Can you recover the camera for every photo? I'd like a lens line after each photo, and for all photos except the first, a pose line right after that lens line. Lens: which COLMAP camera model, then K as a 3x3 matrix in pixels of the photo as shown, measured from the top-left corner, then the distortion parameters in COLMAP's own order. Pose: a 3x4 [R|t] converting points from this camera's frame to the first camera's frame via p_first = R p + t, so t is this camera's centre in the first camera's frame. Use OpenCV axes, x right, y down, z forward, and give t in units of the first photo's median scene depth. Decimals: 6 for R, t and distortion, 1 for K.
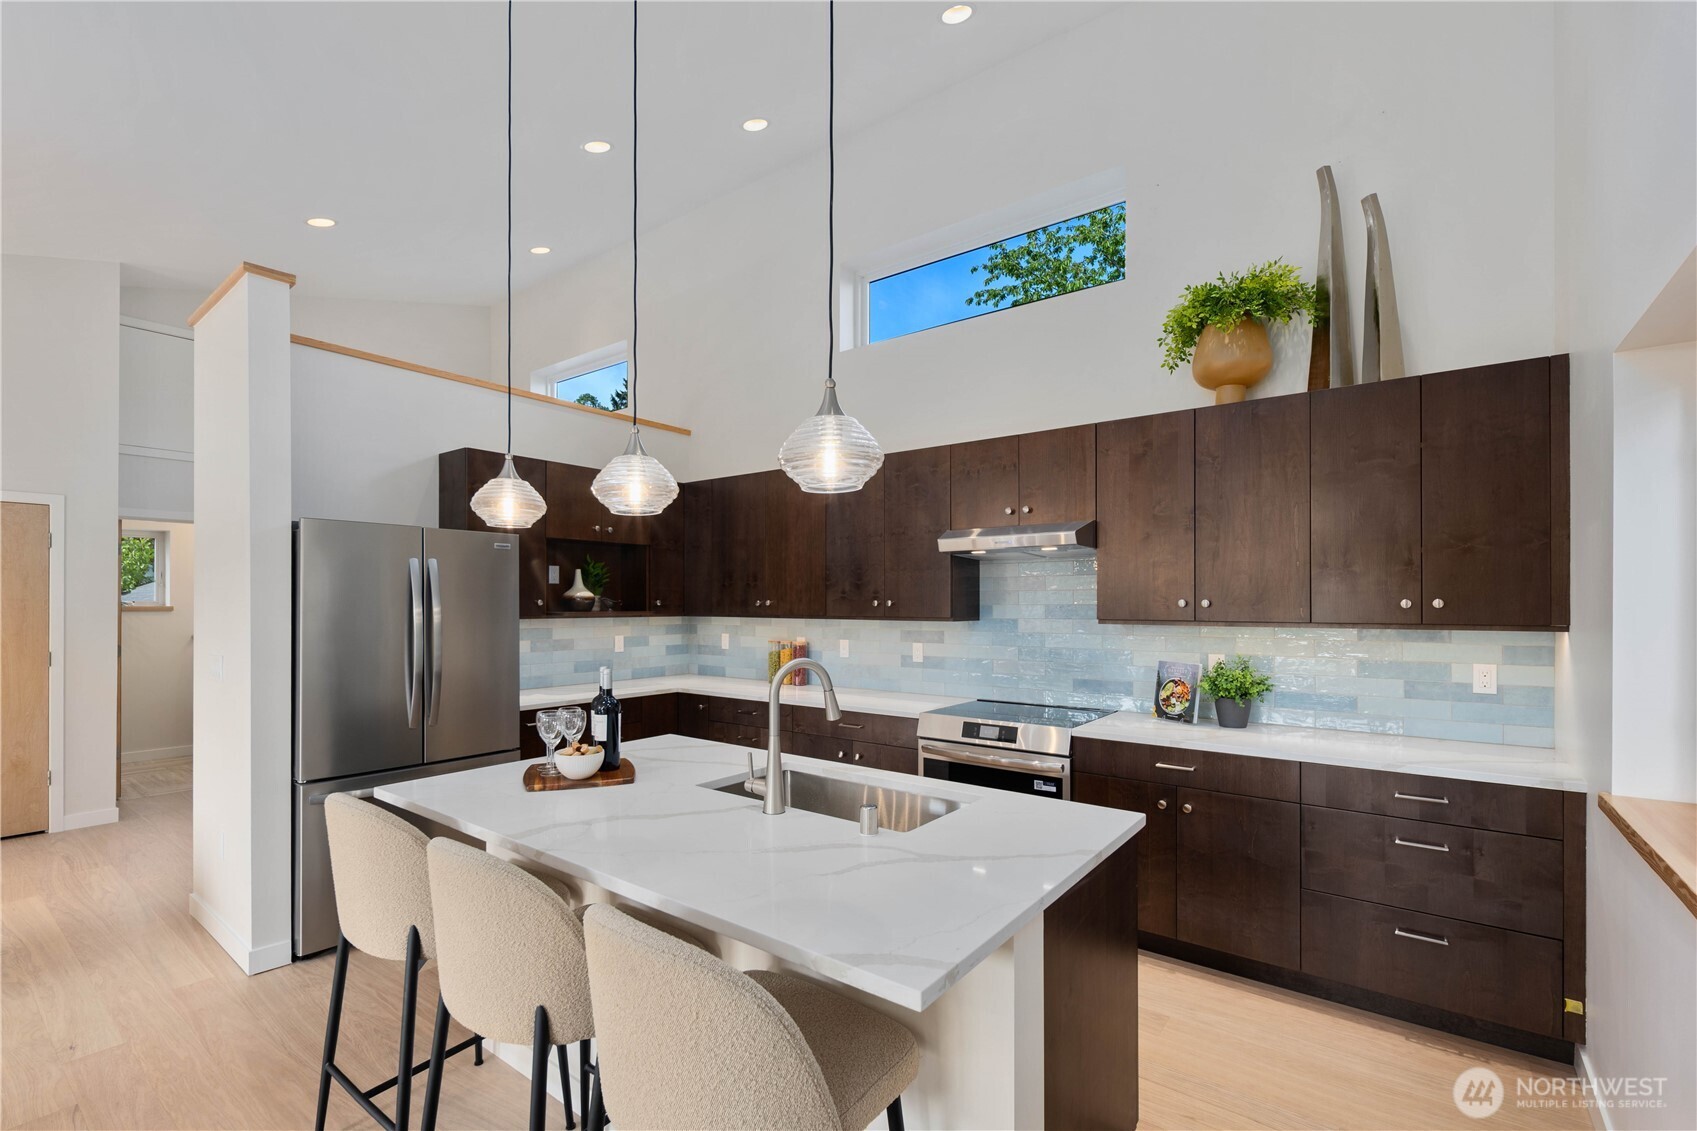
lens RADIAL K [[744.6, 0, 844.3], [0, 744.6, 598.4], [0, 0, 1]] dist [-0.000996, -0.000043]
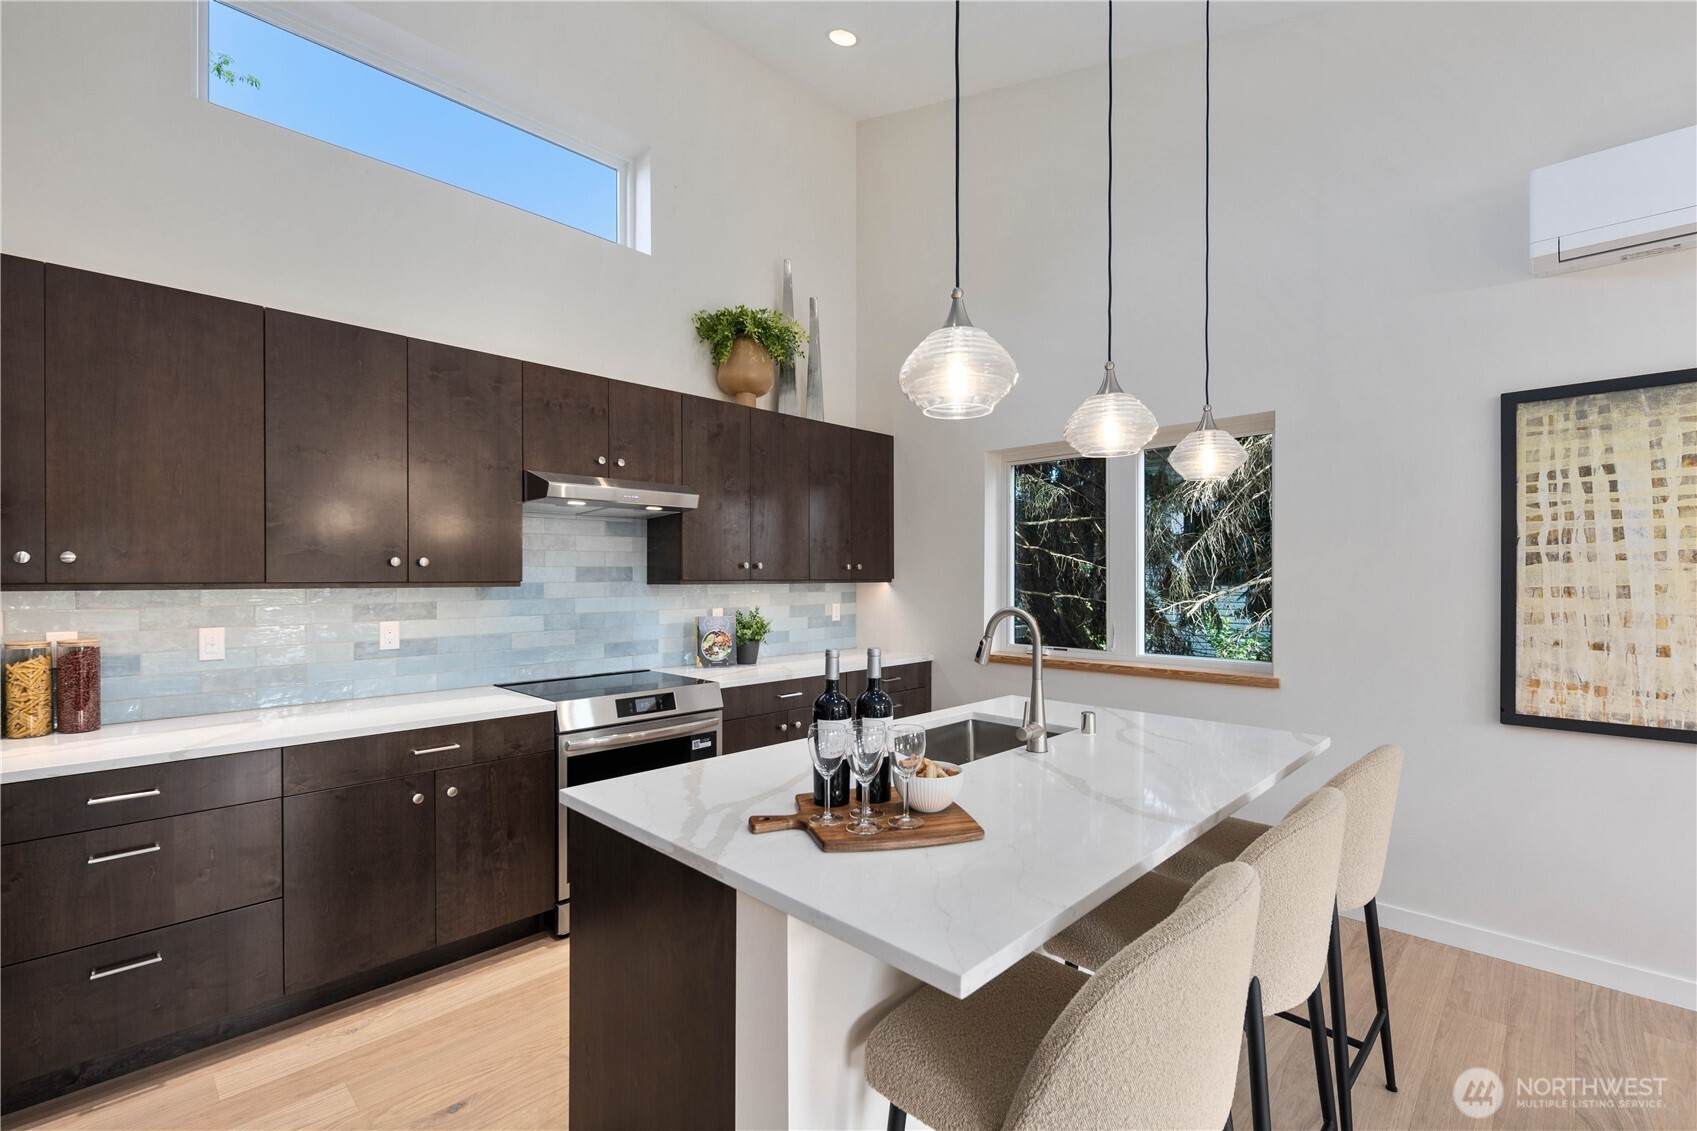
lens RADIAL K [[739.5, 0, 844.8], [0, 739.5, 574.7], [0, 0, 1]] dist [-0.000085, -0.000165]
pose [[0.125127, 0.000674, 0.992141, -0.661173], [-0.005007, 0.999987, -0.000048, 0.019039], [-0.992128, -0.004962, 0.125129, 0.635316]]
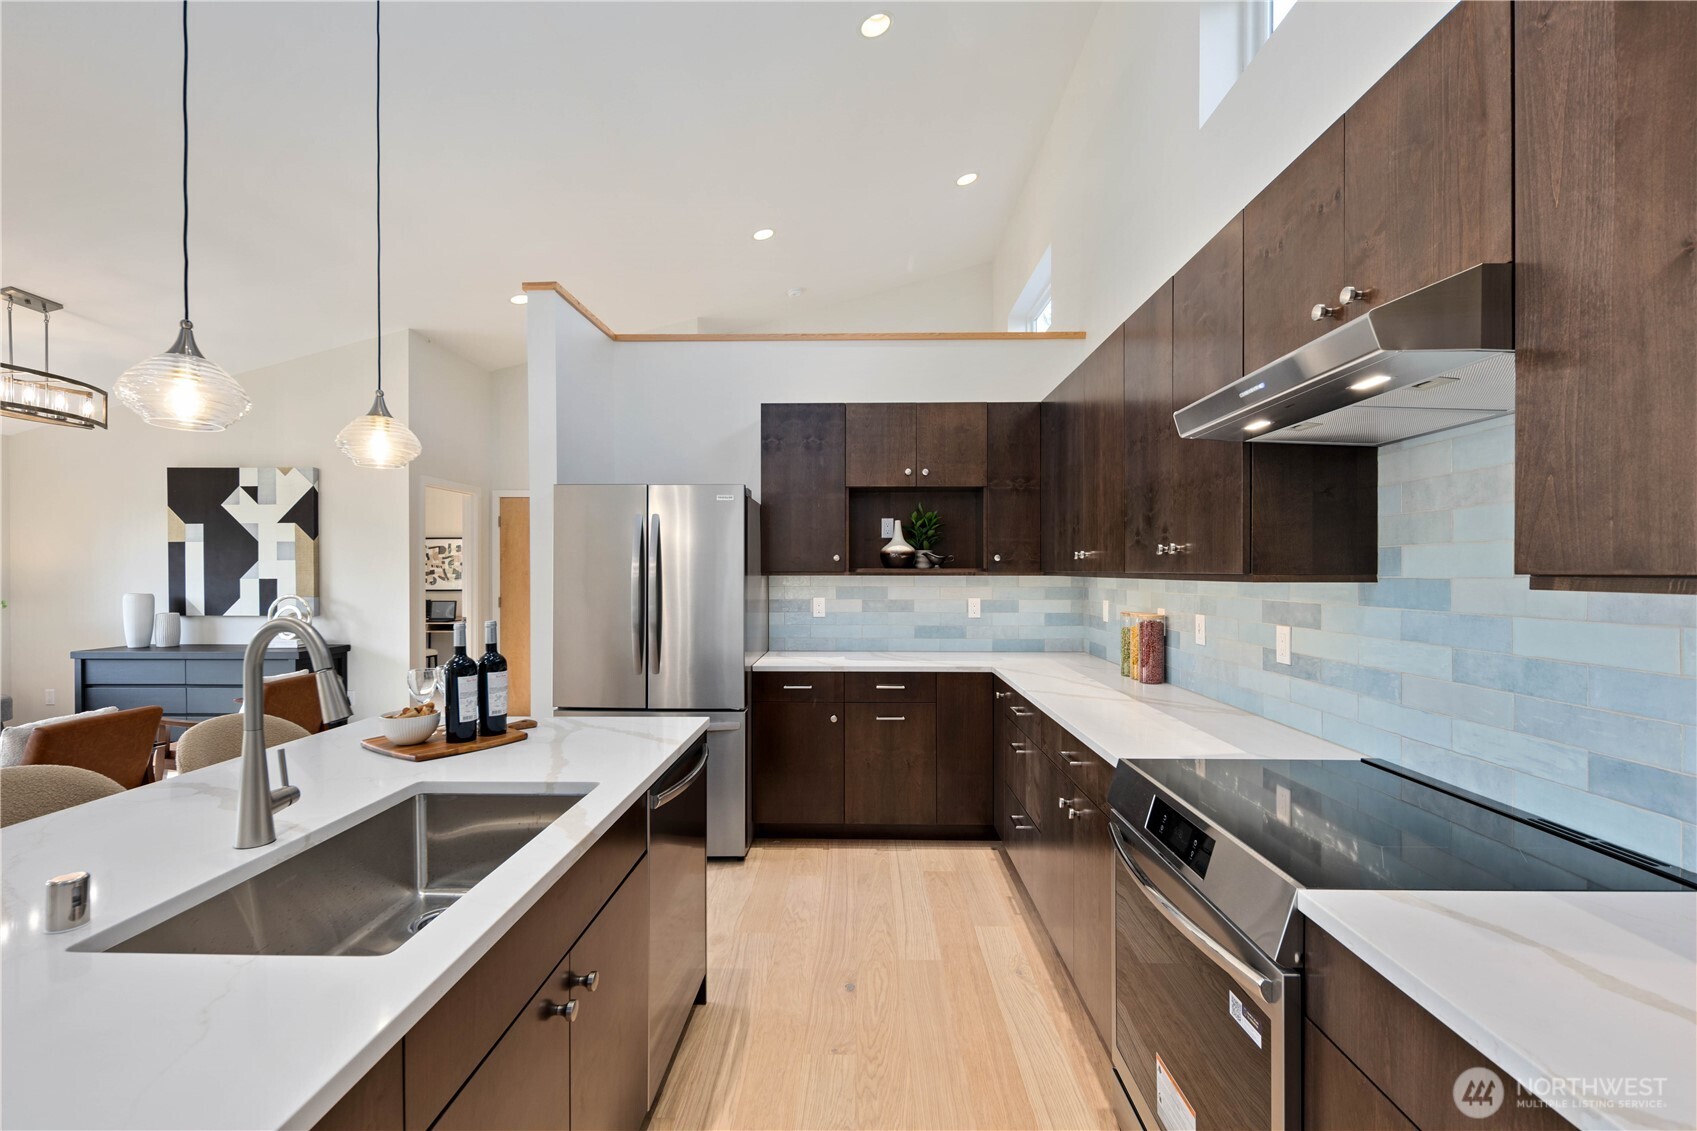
lens RADIAL K [[739.5, 0, 844.8], [0, 739.5, 574.7], [0, 0, 1]] dist [-0.000085, -0.000165]
pose [[0.588021, 0.002429, -0.808842, 0.421656], [0.006678, 0.999947, 0.007857, 0.023490], [0.808818, -0.010021, 0.587974, 0.579995]]
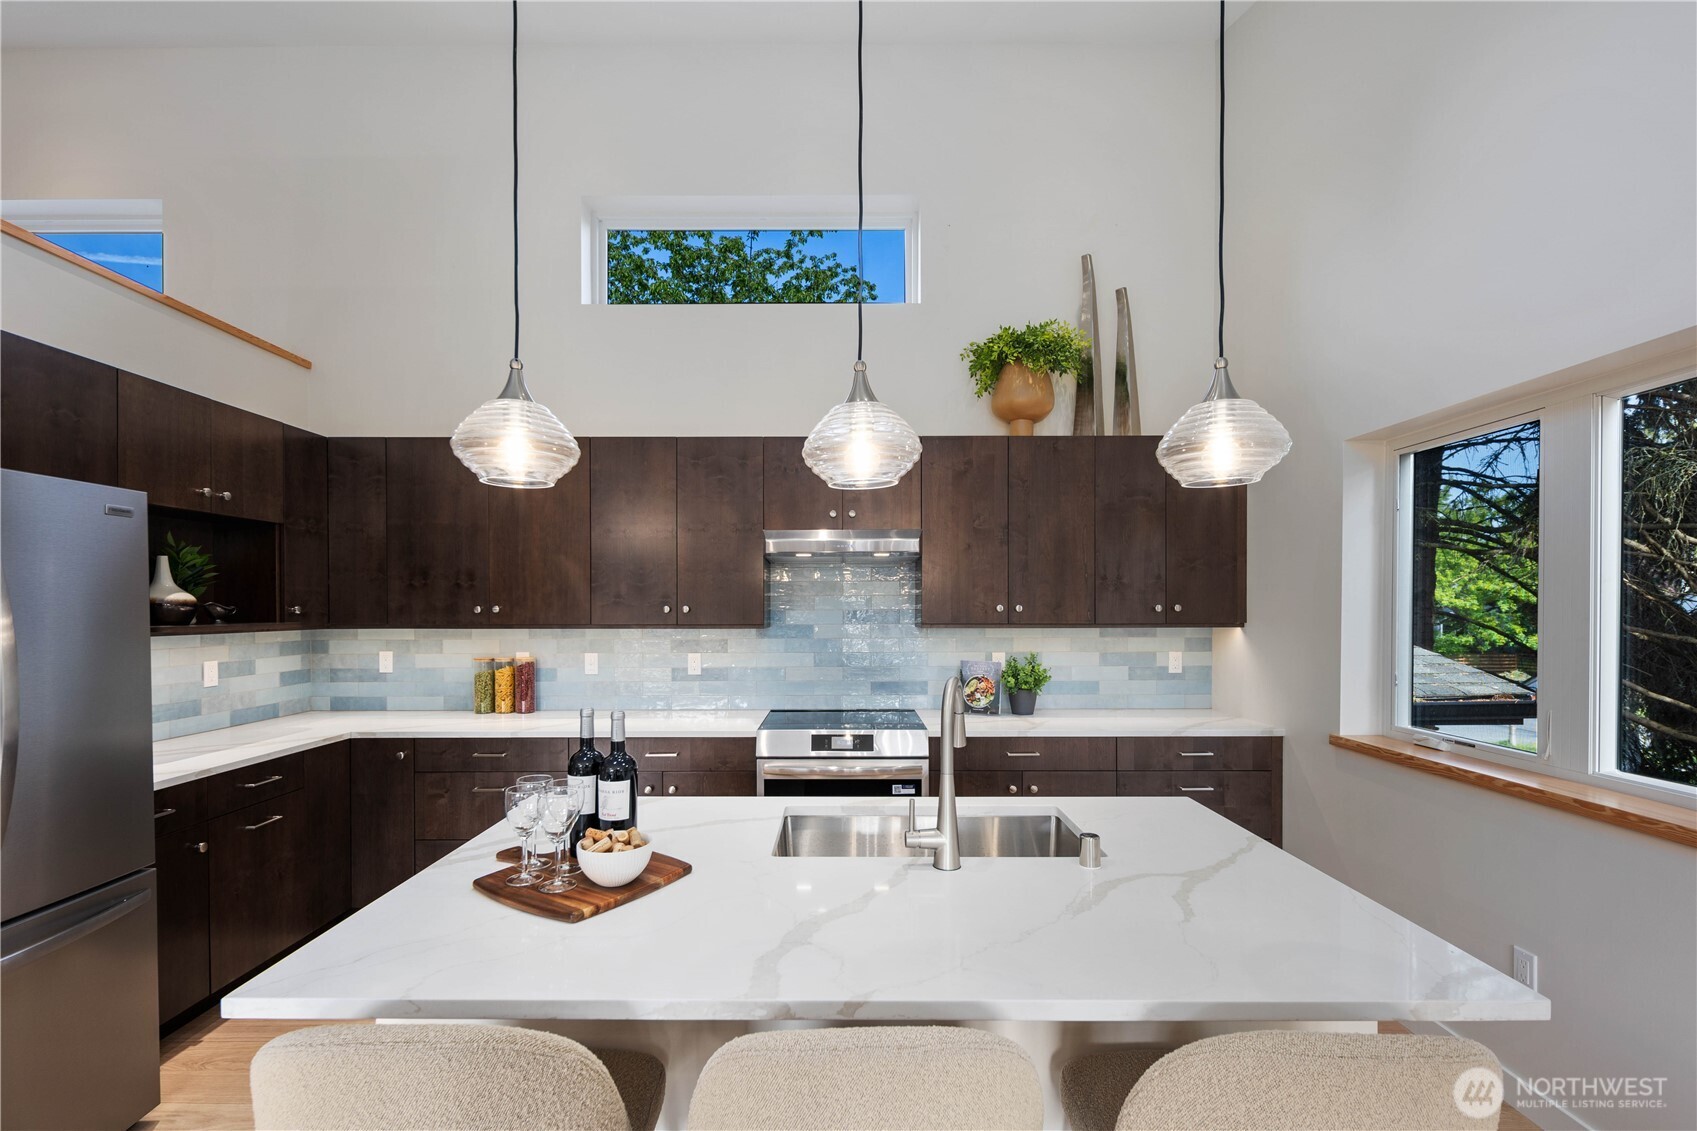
lens RADIAL K [[742.7, 0, 843.6], [0, 742.7, 611.0], [0, 0, 1]] dist [0.000042, -0.000072]
pose [[0.793812, -0.007495, 0.608117, -0.381592], [-0.001205, 0.999903, 0.013896, -0.004476], [-0.608162, -0.011764, 0.793726, 0.233158]]
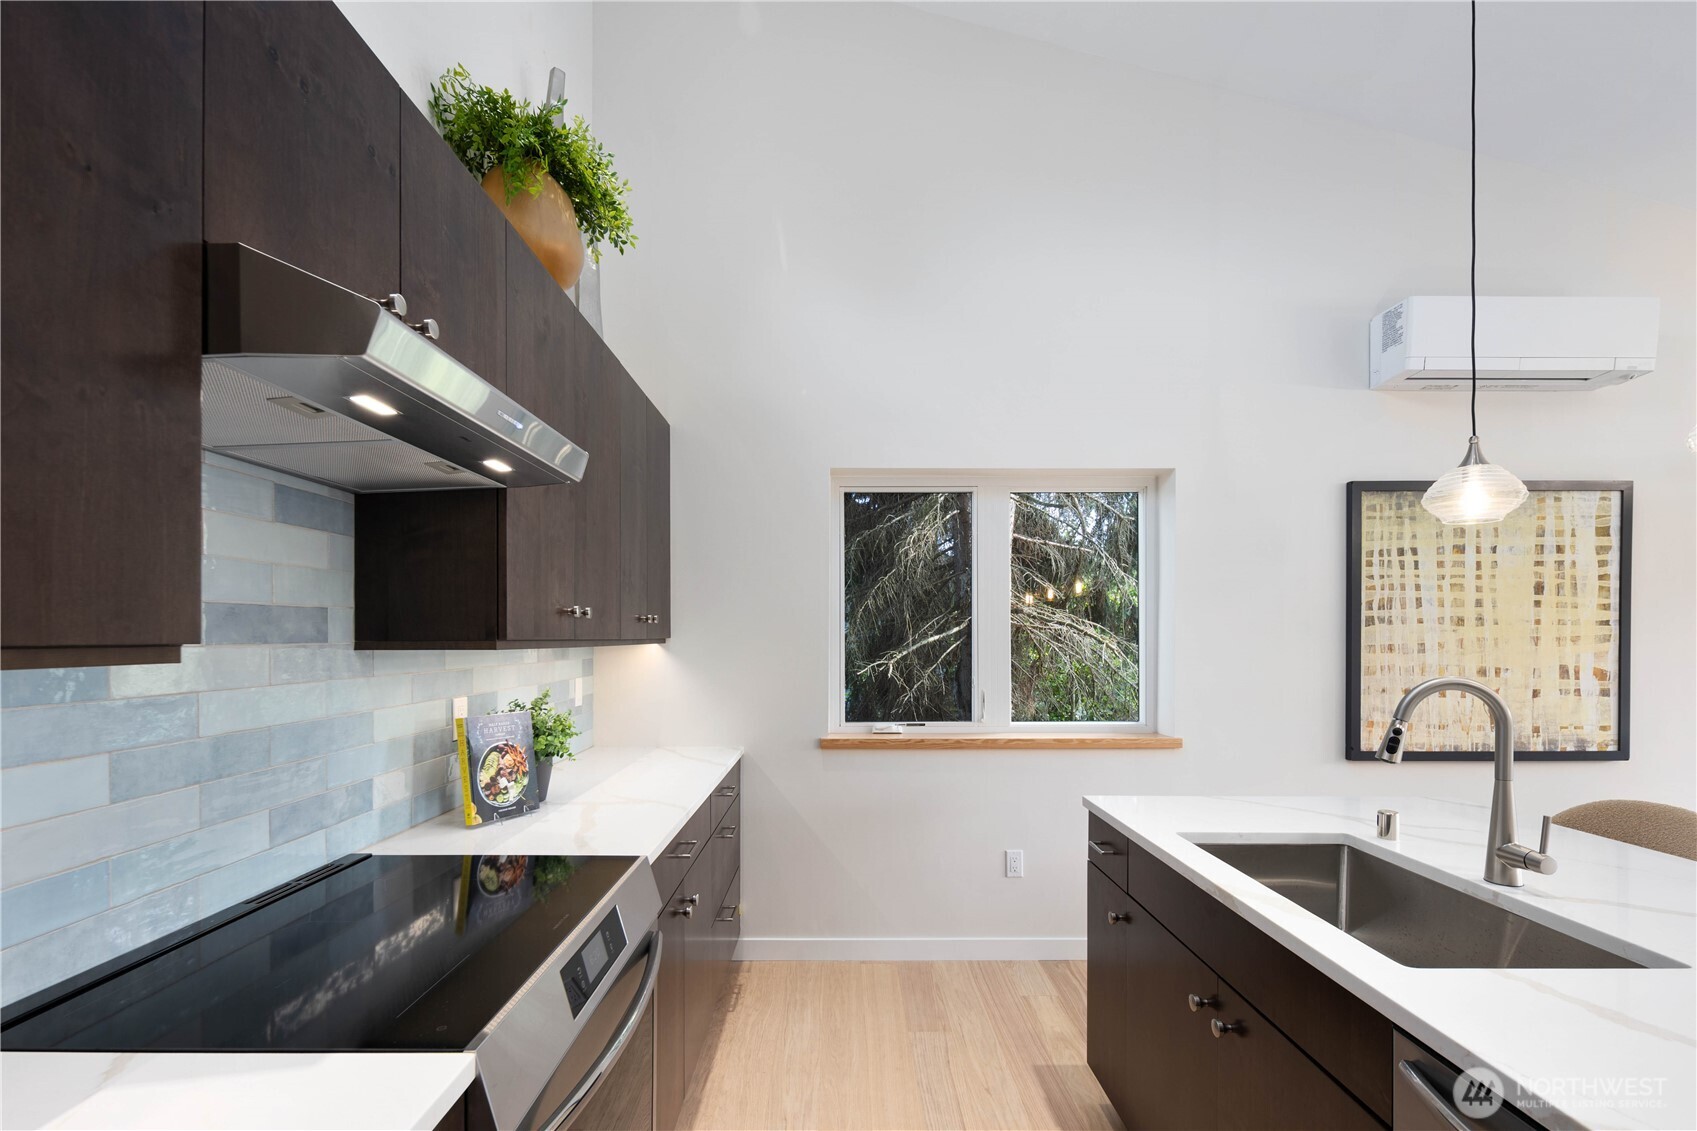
lens RADIAL K [[744.3, 0, 841.3], [0, 744.3, 638.4], [0, 0, 1]] dist [-0.001342, -0.000443]
pose [[-0.607520, -0.002633, 0.794300, -0.157909], [-0.006736, 0.999976, -0.001837, 0.026358], [-0.794276, -0.006467, -0.607523, 1.105304]]
